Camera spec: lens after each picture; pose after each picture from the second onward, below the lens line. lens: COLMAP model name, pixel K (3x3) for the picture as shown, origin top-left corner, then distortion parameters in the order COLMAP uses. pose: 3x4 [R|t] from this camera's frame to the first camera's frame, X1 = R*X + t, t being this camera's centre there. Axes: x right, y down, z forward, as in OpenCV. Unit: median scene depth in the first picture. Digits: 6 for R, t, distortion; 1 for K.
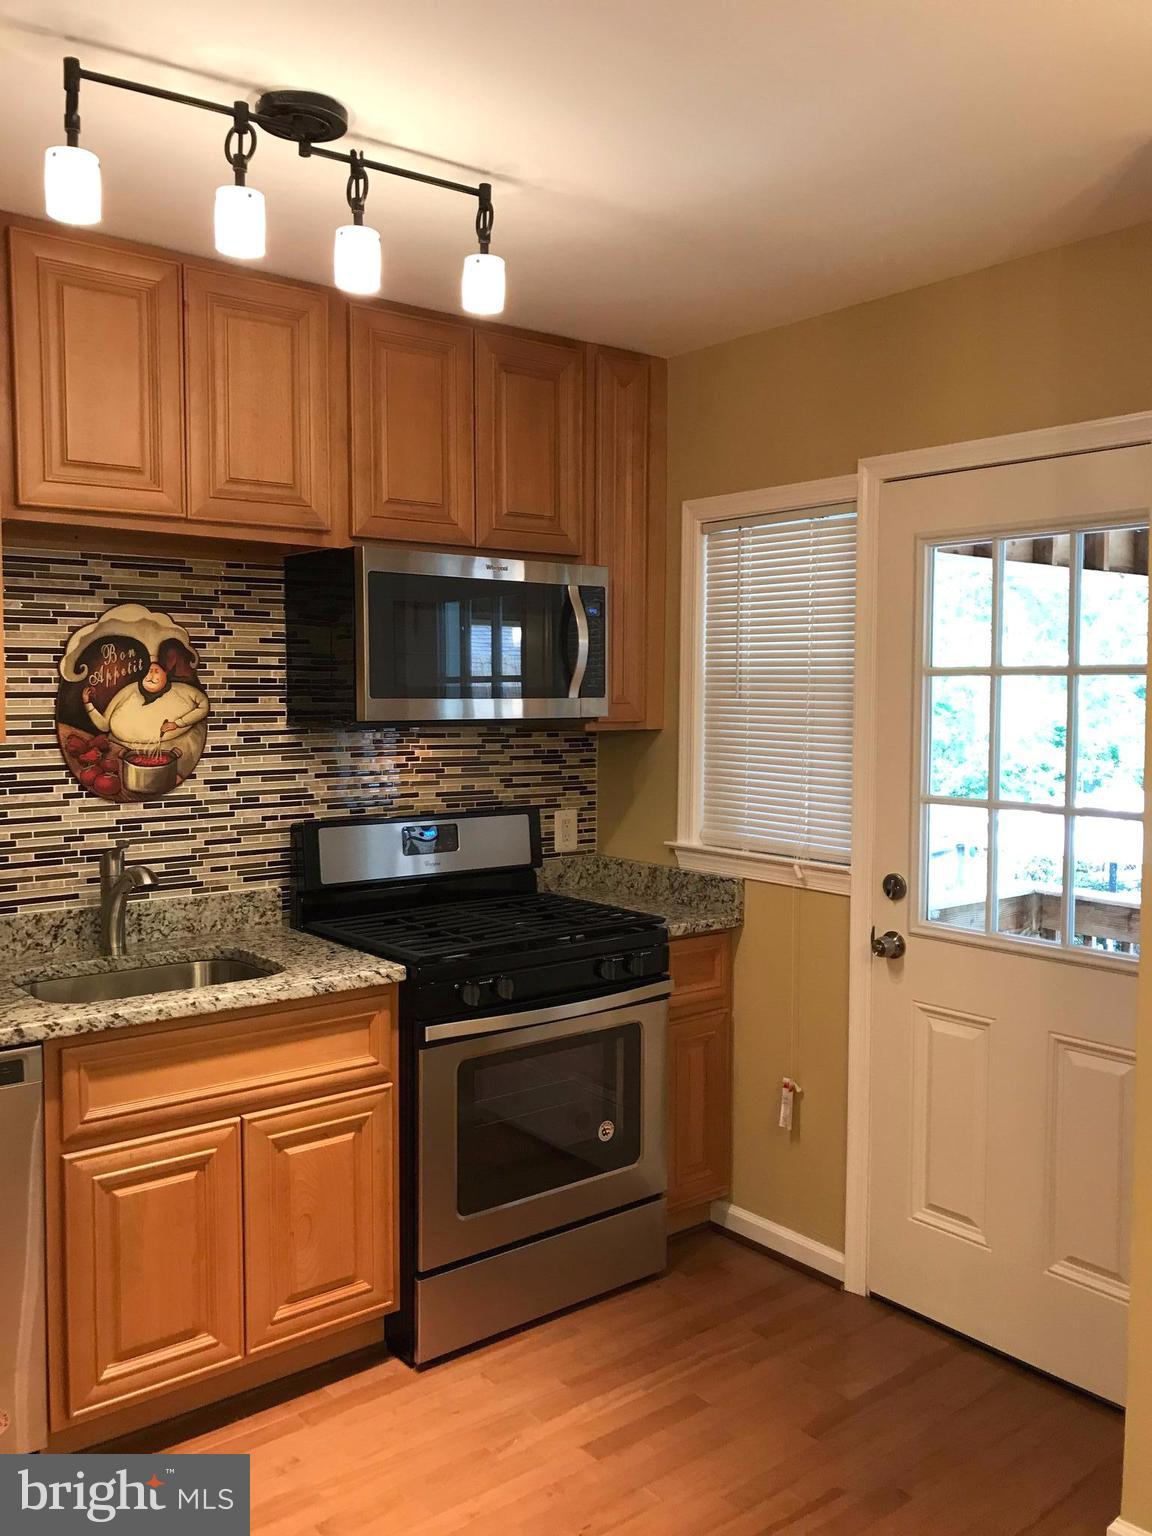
lens RADIAL K [[1254.3, 0, 571.6], [0, 1254.3, 768.7], [0, 0, 1]] dist [0.036575, -0.045246]
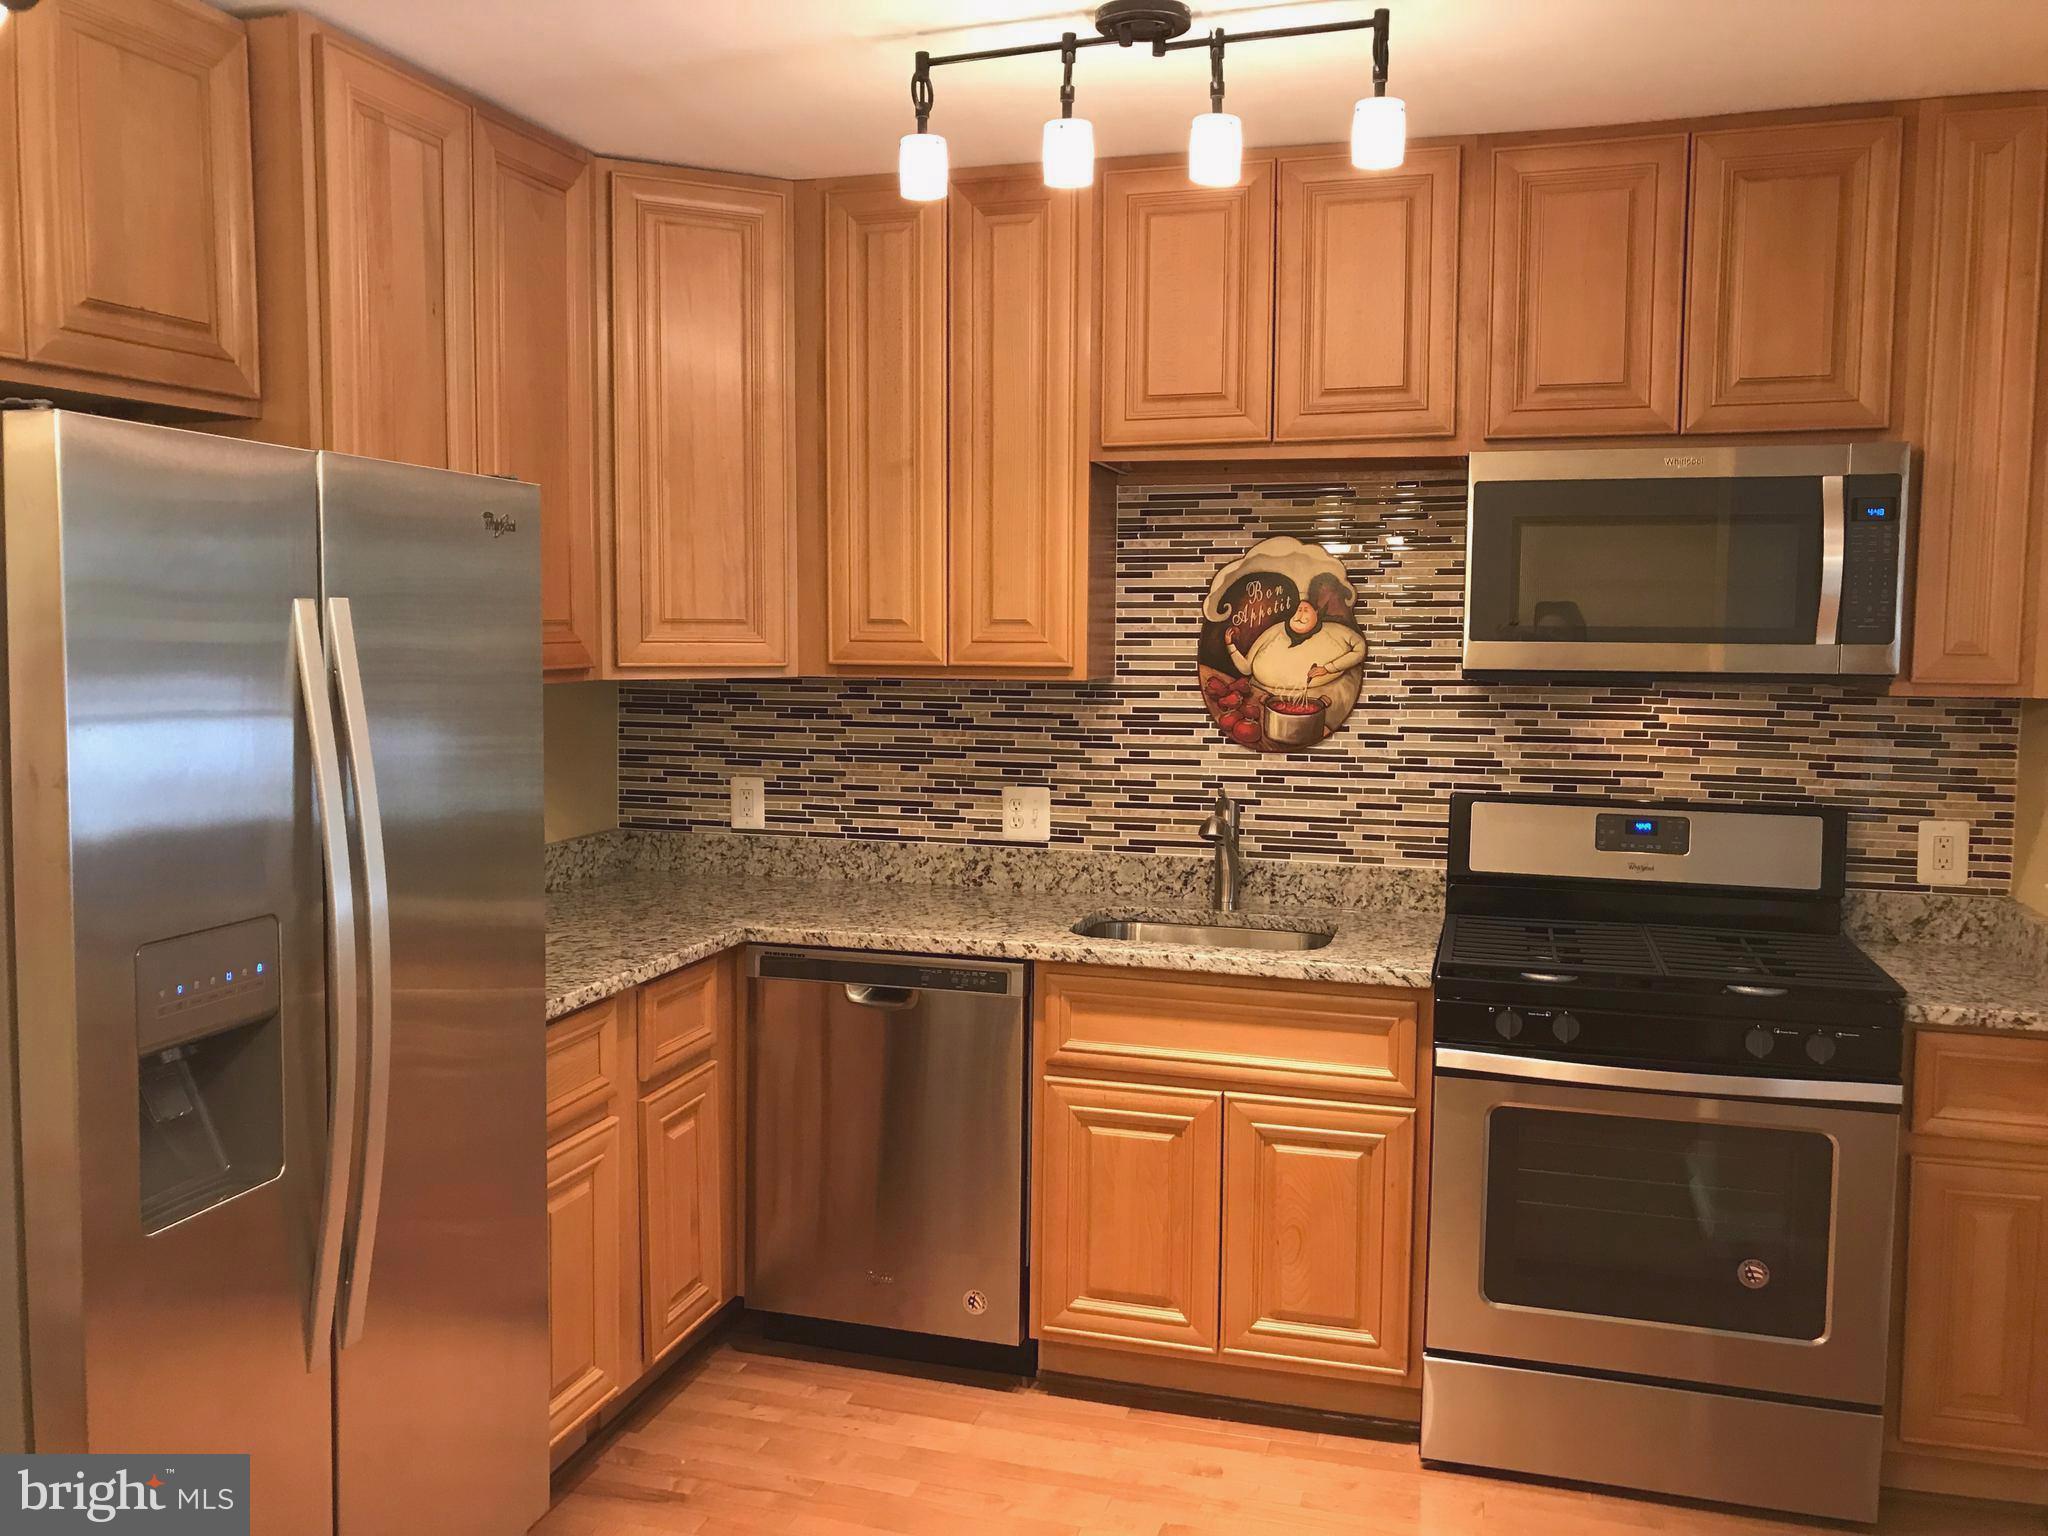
lens RADIAL K [[1672.4, 0, 1036.4], [0, 1672.4, 769.3], [0, 0, 1]] dist [0.036575, -0.045246]
pose [[0.572048, 0.070339, -0.817199, 0.552802], [-0.060048, 0.997234, 0.043801, -0.004236], [0.818019, 0.024015, 0.574690, 0.153086]]
